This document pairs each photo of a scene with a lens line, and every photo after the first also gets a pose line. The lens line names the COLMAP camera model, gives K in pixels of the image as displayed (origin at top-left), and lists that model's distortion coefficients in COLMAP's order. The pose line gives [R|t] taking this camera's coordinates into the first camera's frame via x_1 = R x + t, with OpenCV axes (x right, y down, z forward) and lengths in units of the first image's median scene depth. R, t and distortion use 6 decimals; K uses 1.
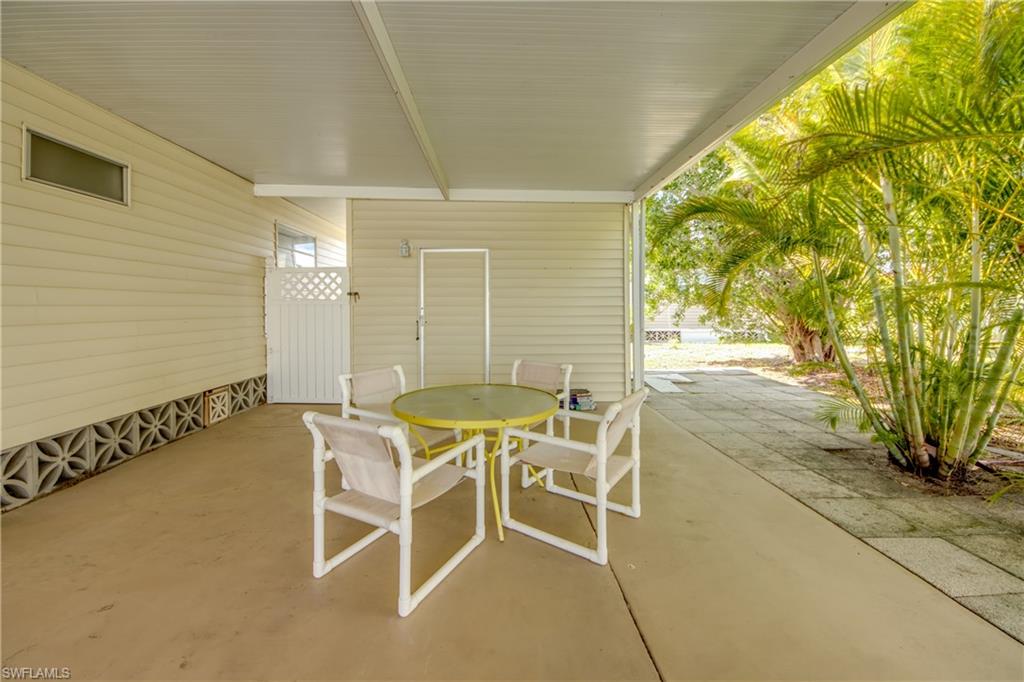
lens RADIAL K [[396.6, 0, 491.7], [0, 396.6, 319.8], [0, 0, 1]] dist [0.032402, -0.014640]
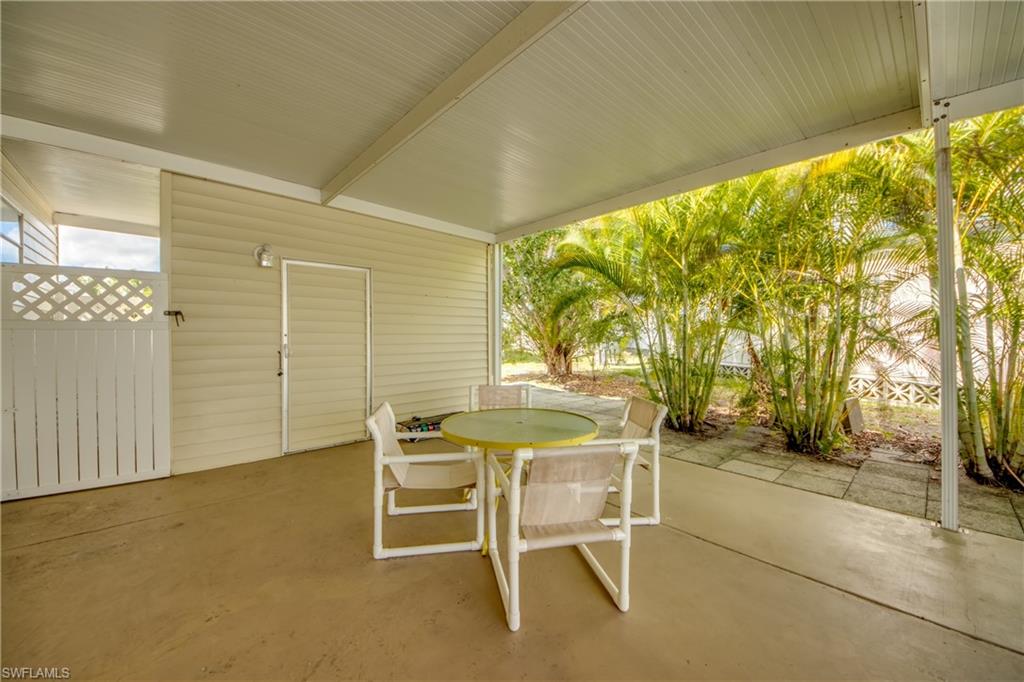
lens RADIAL K [[394.1, 0, 501.8], [0, 394.1, 354.3], [0, 0, 1]] dist [0.056793, -0.033807]
pose [[0.759485, -0.028518, 0.649899, -0.379971], [0.015430, 0.999547, 0.025829, -0.004976], [-0.650342, -0.009589, 0.759581, 0.120372]]
